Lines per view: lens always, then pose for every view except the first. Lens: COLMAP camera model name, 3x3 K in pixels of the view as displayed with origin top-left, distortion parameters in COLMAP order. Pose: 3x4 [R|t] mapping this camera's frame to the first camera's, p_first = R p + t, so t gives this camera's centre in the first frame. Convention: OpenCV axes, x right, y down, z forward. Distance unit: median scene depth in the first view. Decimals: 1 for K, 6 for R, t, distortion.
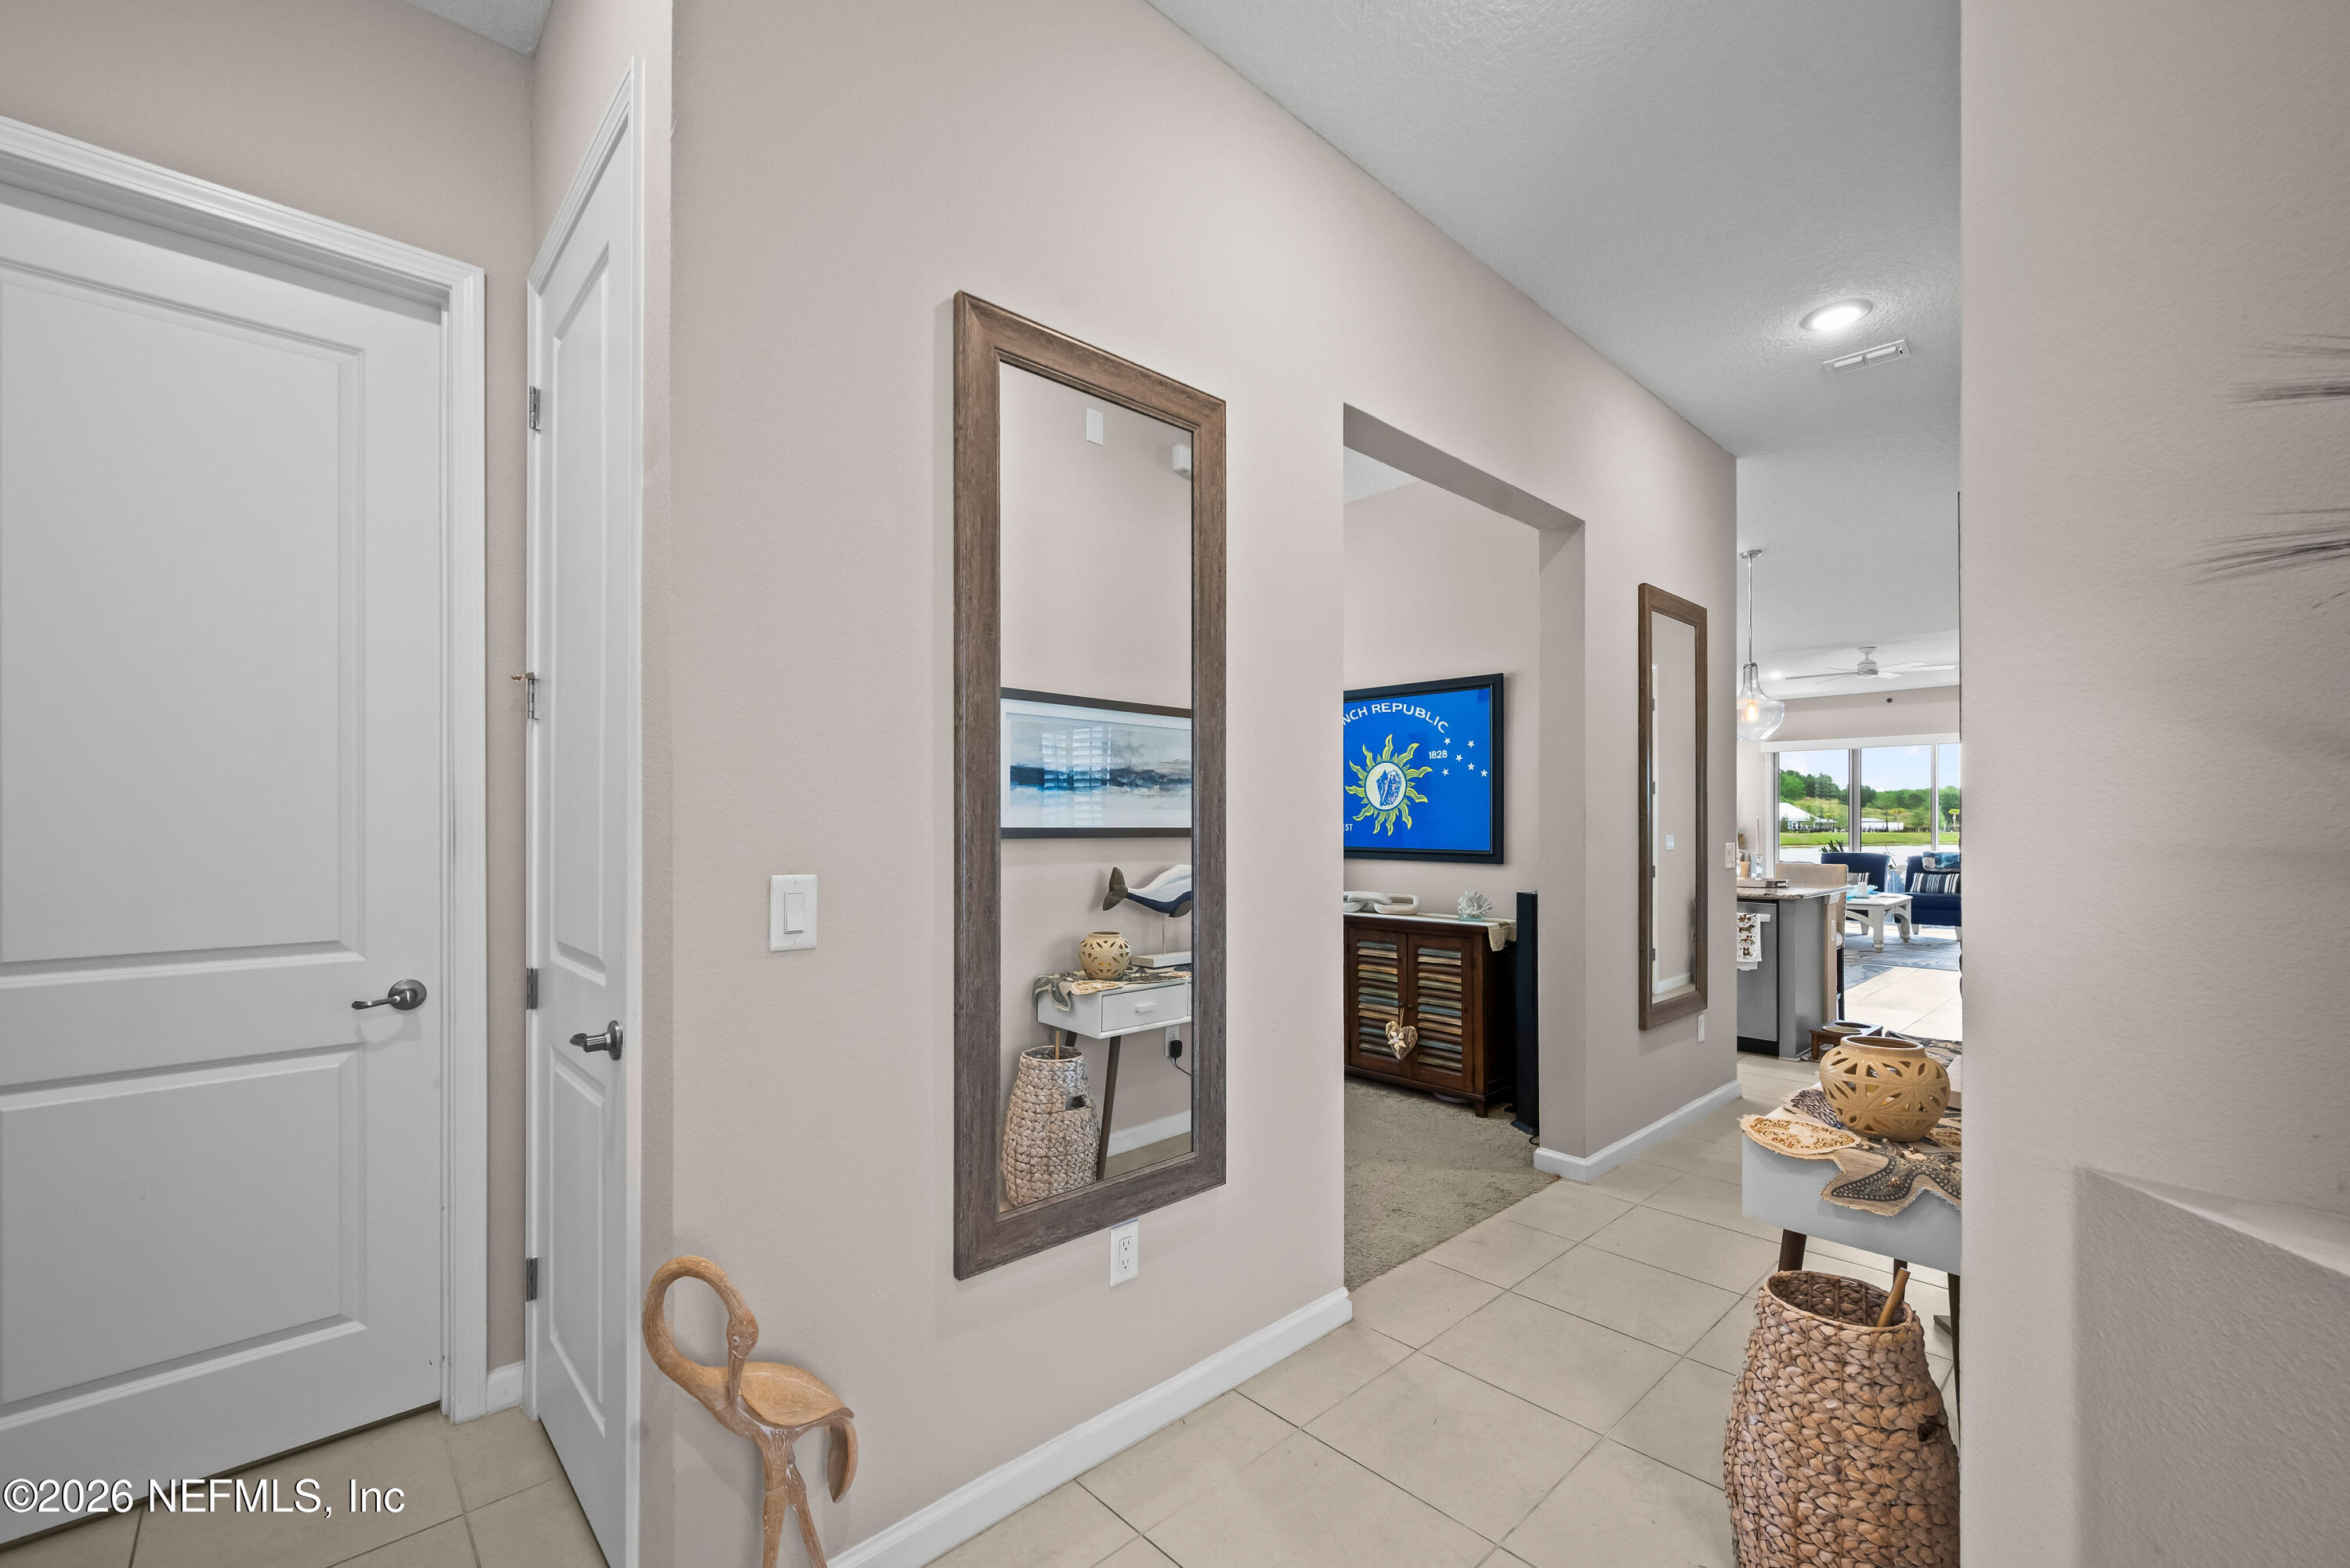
lens RADIAL K [[942.0, 0, 1146.8], [0, 942.0, 826.2], [0, 0, 1]] dist [-0.001434, 0.000557]
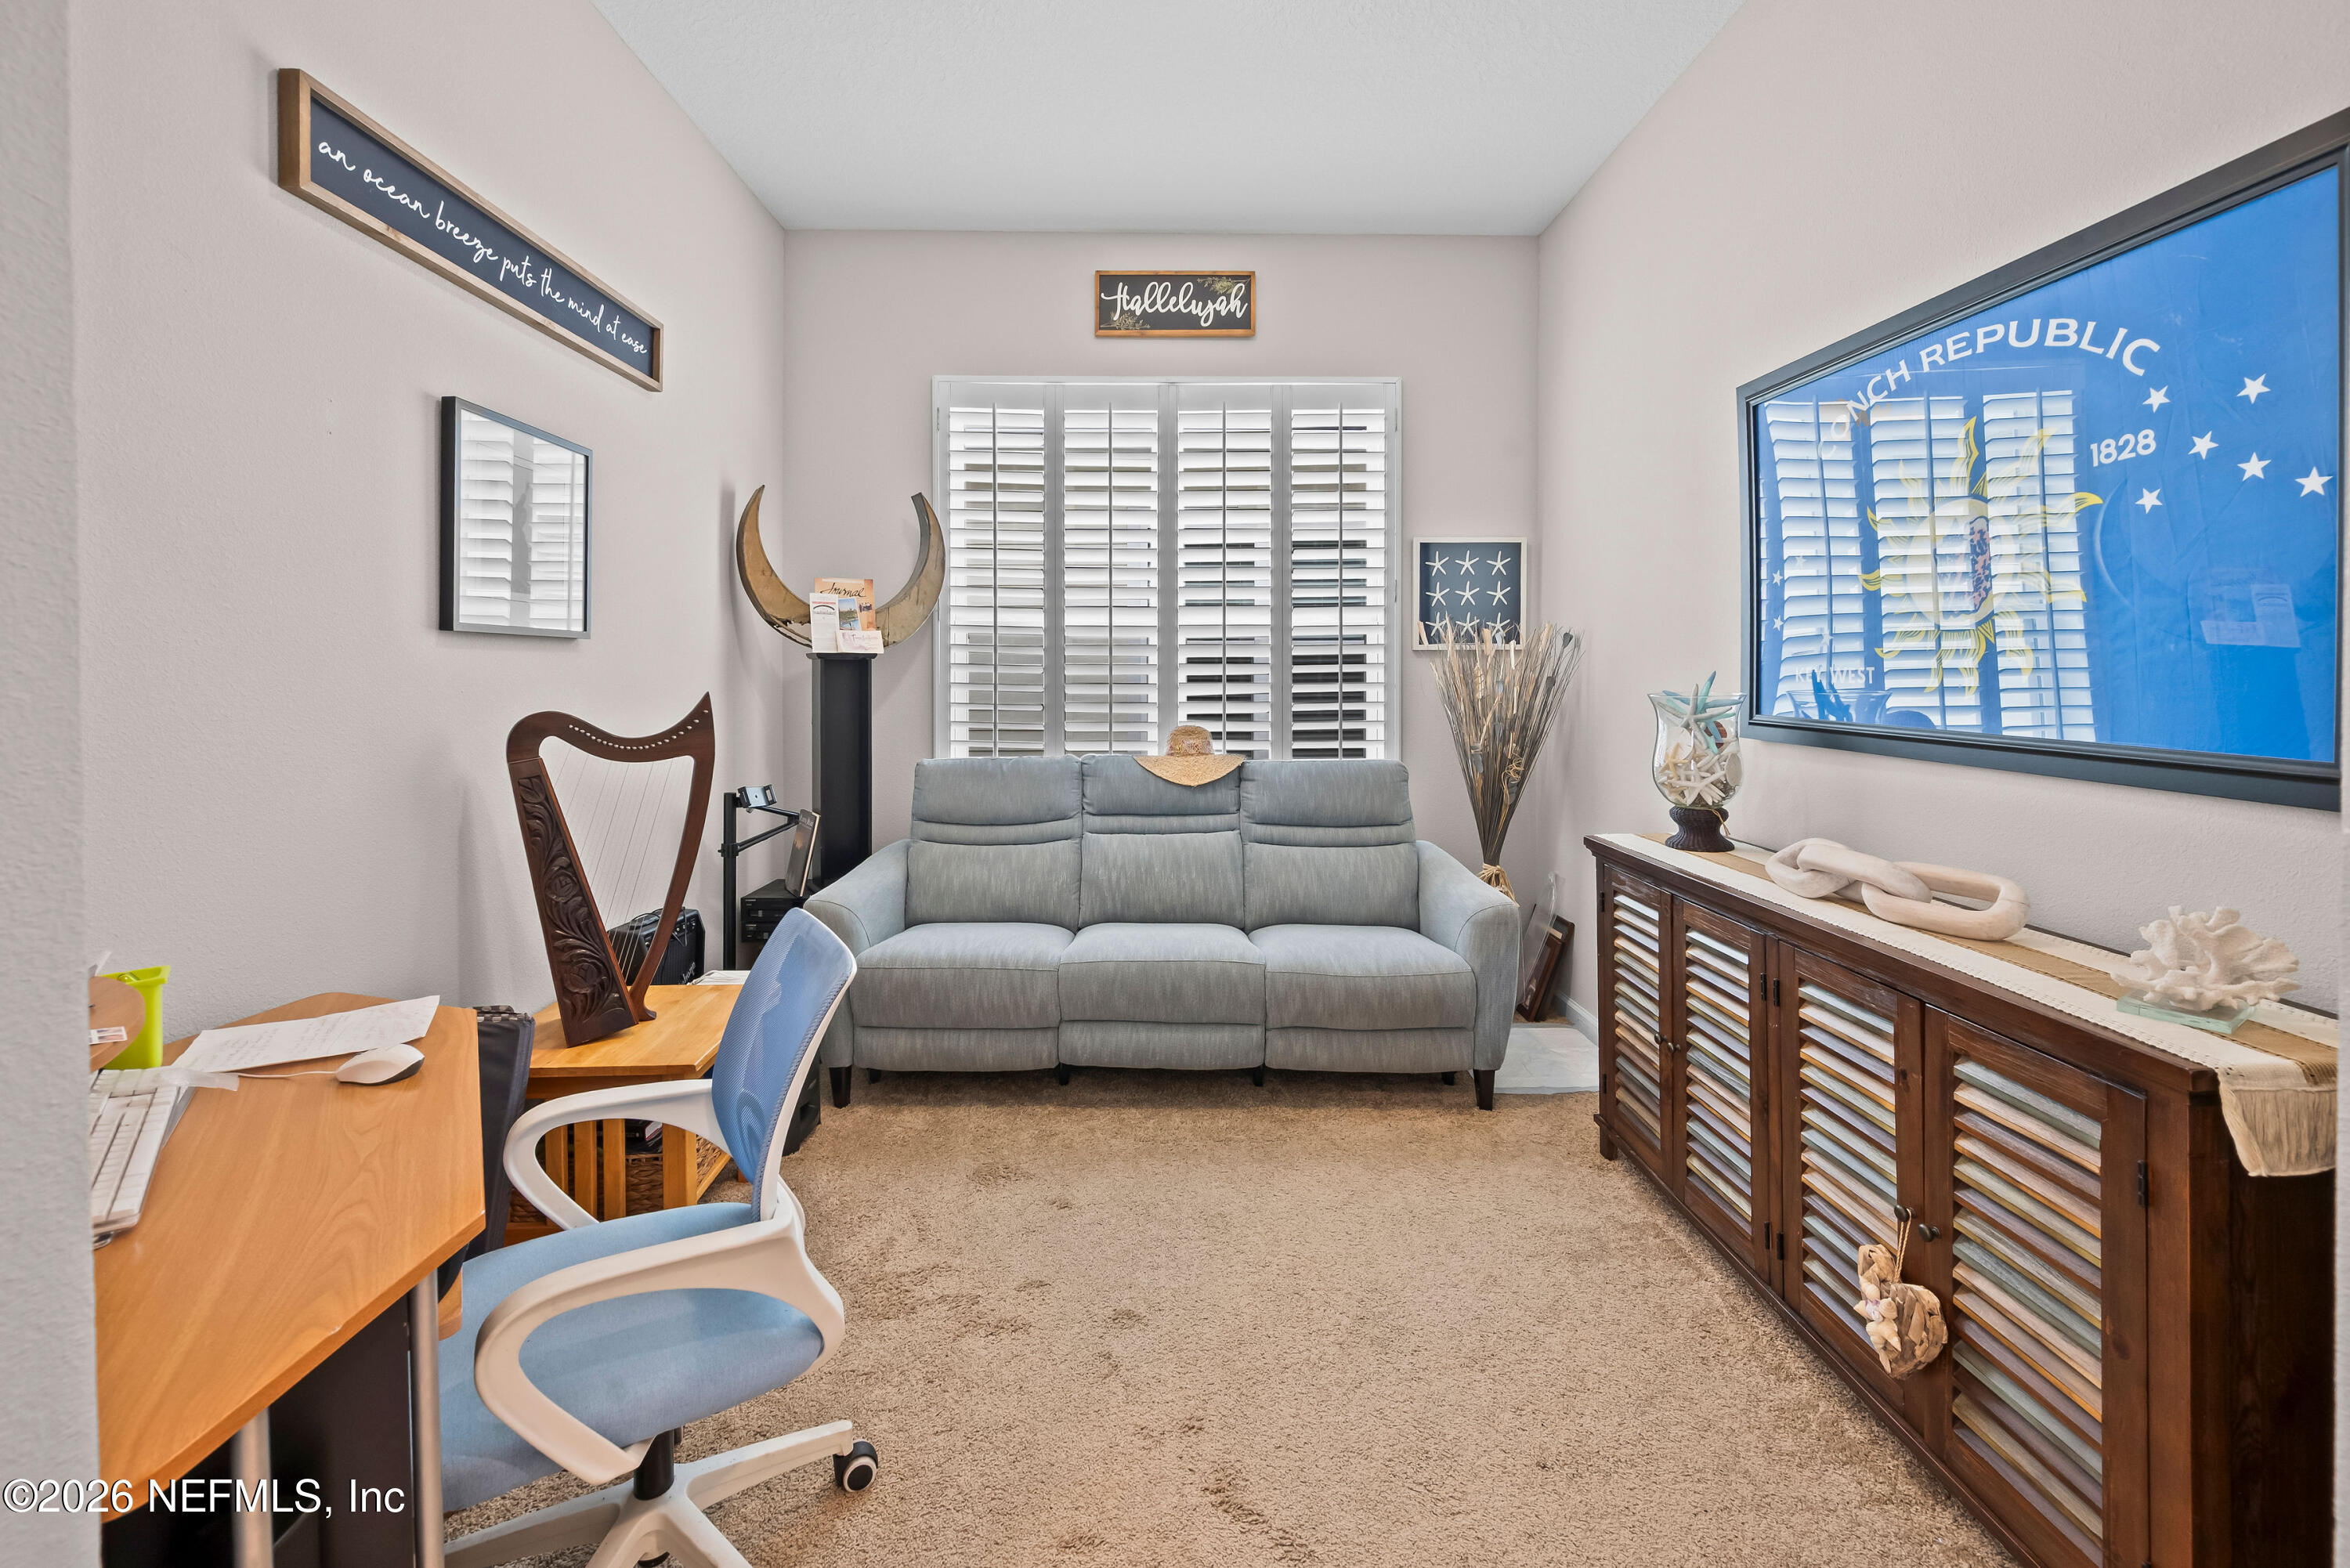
lens RADIAL K [[942.0, 0, 1159.6], [0, 942.0, 678.5], [0, 0, 1]] dist [-0.001434, 0.000557]
pose [[0.740128, 0.005255, -0.672445, 0.566315], [0.002963, 0.999934, 0.011076, -0.005949], [0.672459, -0.010191, 0.740064, 1.094709]]
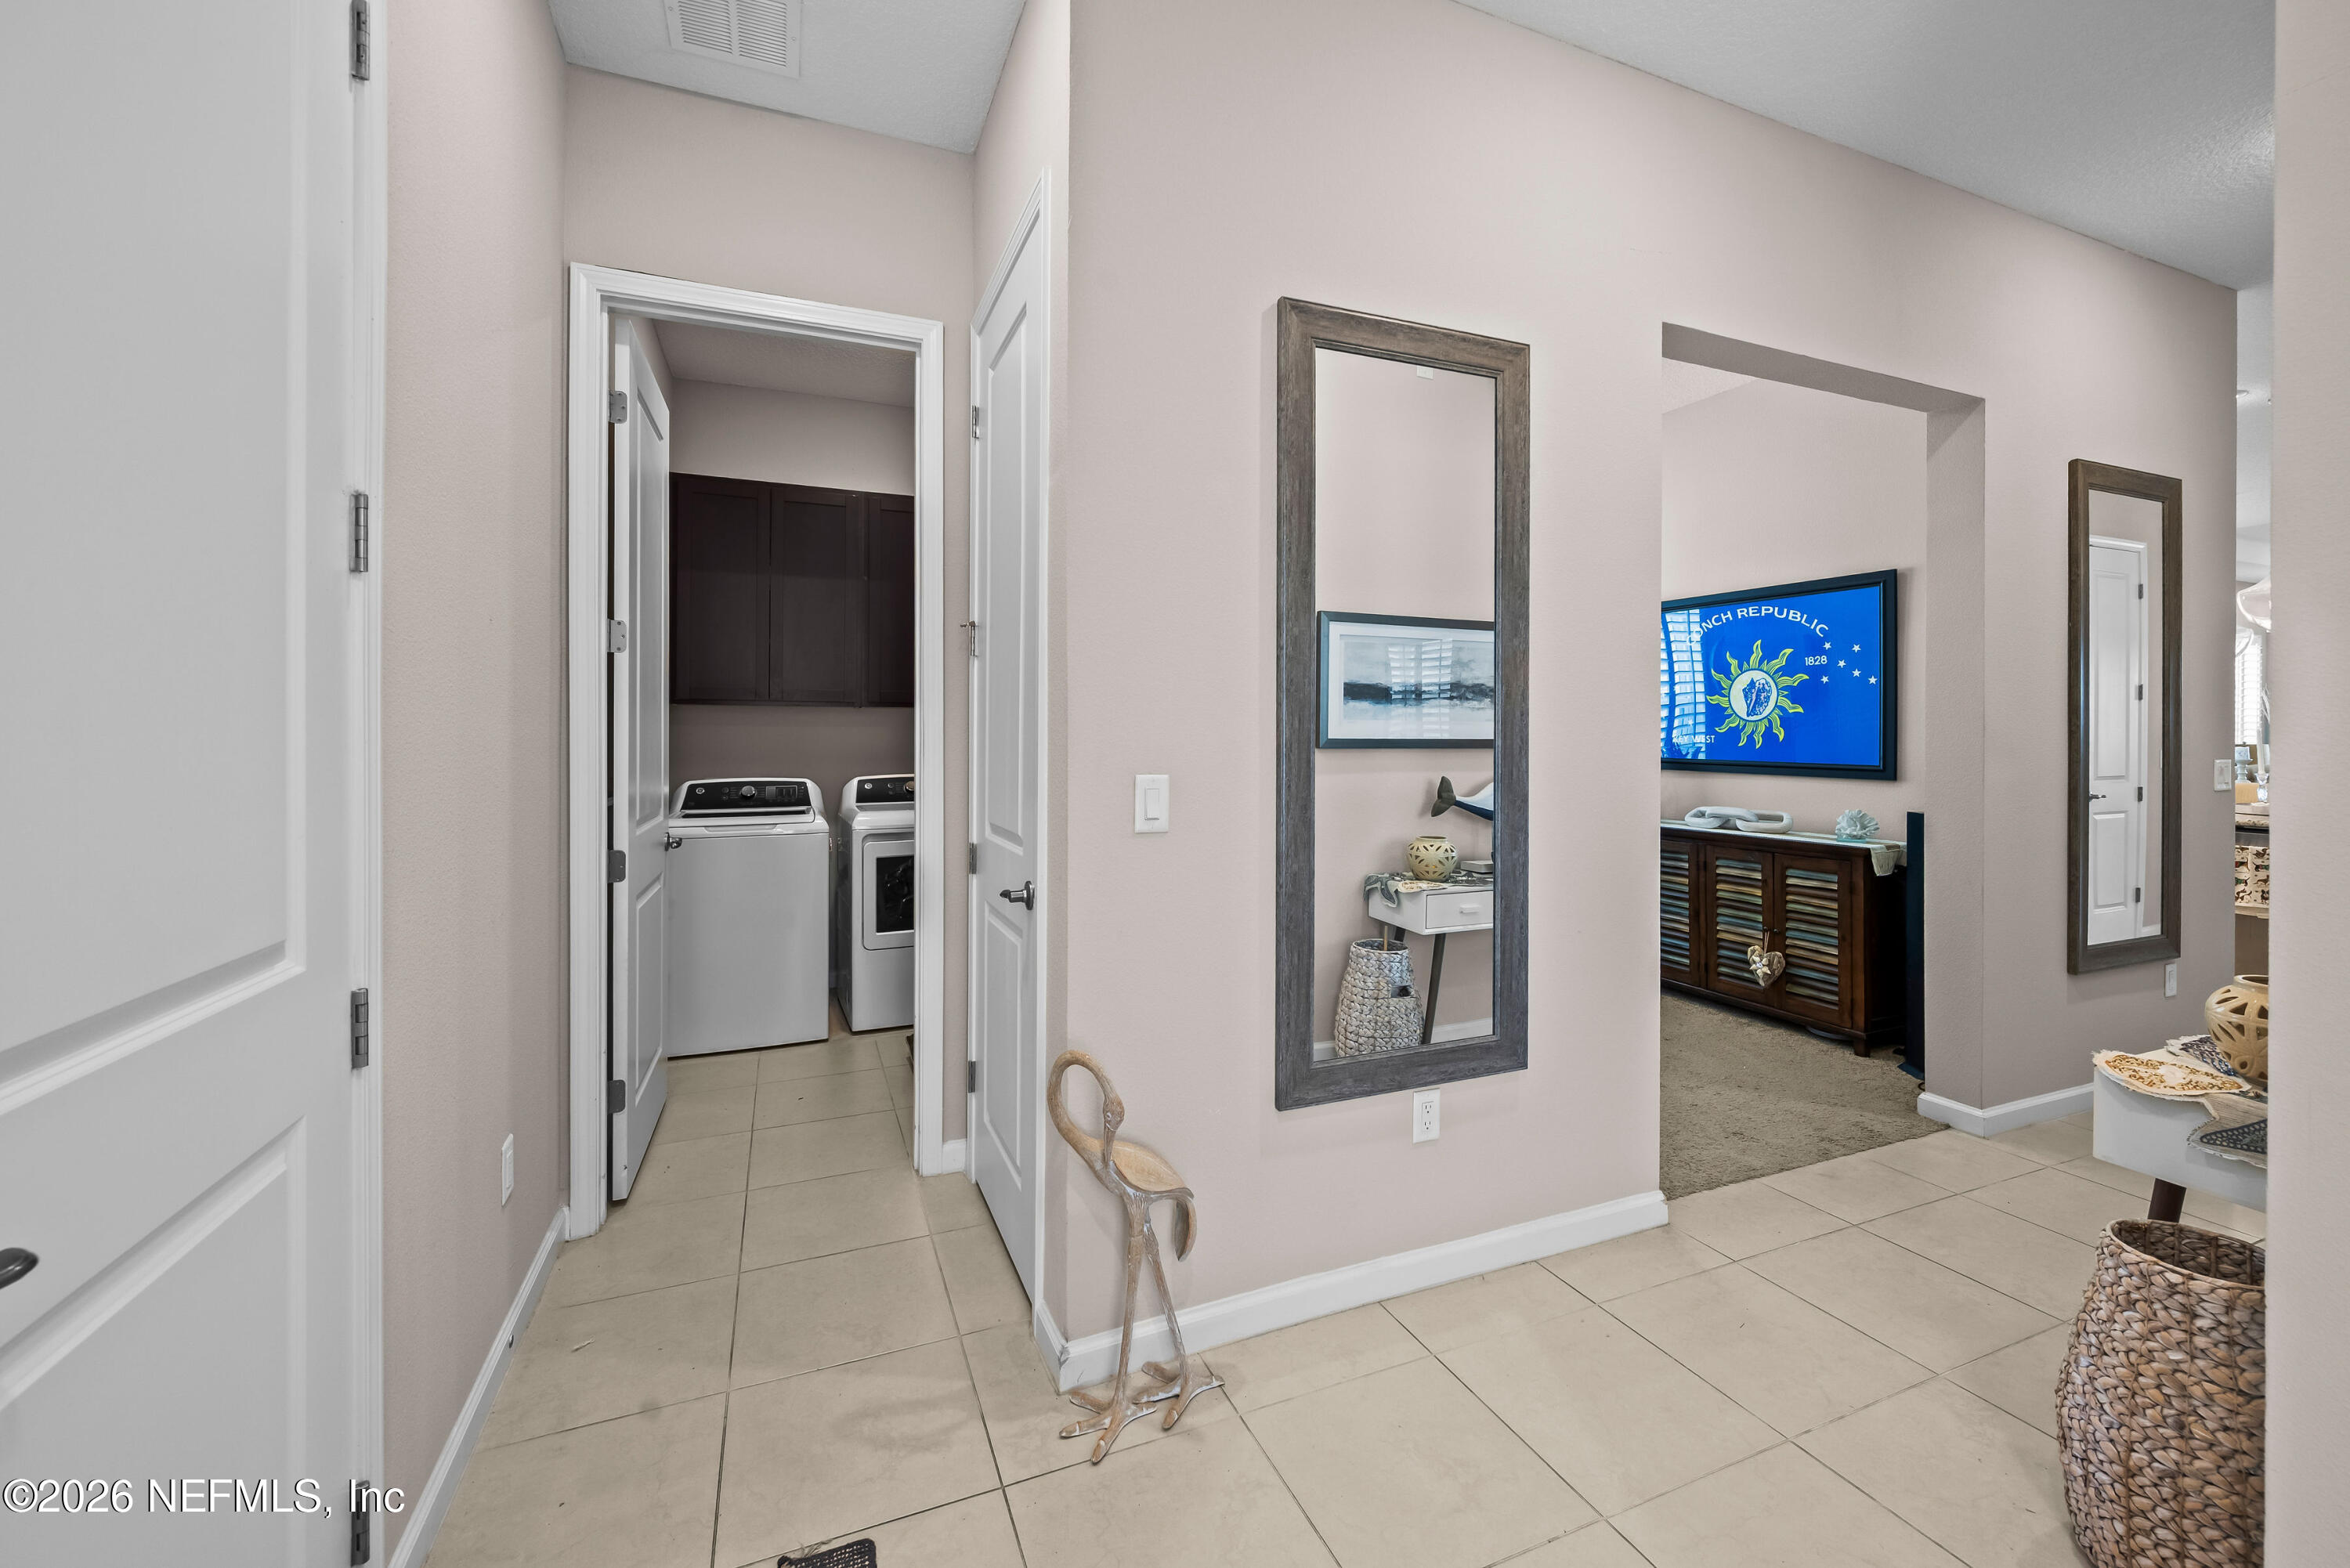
lens RADIAL K [[942.0, 0, 1177.0], [0, 942.0, 733.5], [0, 0, 1]] dist [-0.001434, 0.000557]
pose [[0.938874, 0.001356, -0.344257, 0.079502], [-0.002458, 0.999993, -0.002763, -0.001196], [0.344251, 0.003441, 0.938871, -0.157722]]
